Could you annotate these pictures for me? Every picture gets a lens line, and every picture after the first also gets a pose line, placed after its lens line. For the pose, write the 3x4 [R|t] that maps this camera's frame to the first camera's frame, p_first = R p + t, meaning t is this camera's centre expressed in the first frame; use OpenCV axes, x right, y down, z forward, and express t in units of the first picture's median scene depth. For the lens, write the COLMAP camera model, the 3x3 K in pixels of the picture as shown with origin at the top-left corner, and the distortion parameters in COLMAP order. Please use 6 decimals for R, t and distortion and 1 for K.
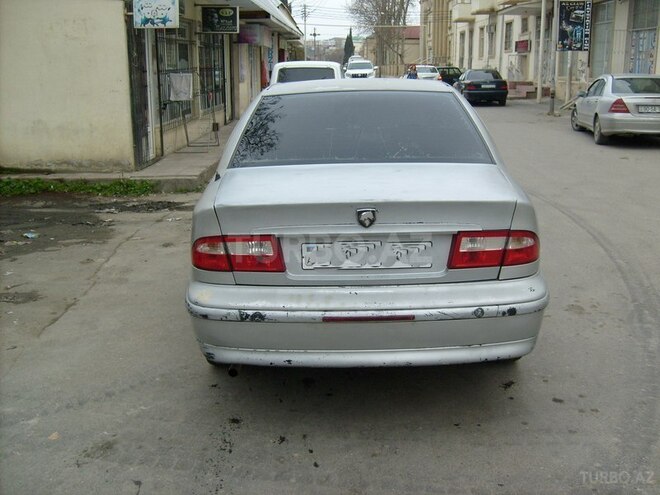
lens RADIAL K [[693.1, 0, 343.4], [0, 693.1, 216.2], [0, 0, 1]] dist [-0.184572, 0.196839]
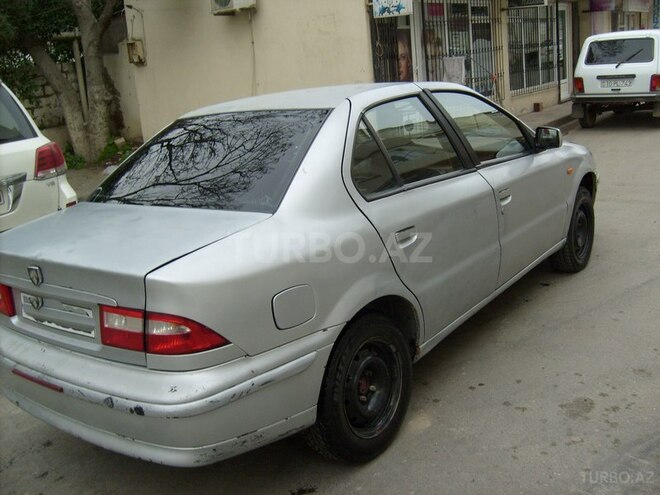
lens RADIAL K [[693.1, 0, 343.4], [0, 693.1, 216.2], [0, 0, 1]] dist [-0.184572, 0.196839]
pose [[0.798370, 0.066459, -0.598488, 0.278210], [-0.037798, 0.997462, 0.060340, -0.045535], [0.600979, -0.025552, 0.798856, 0.157737]]
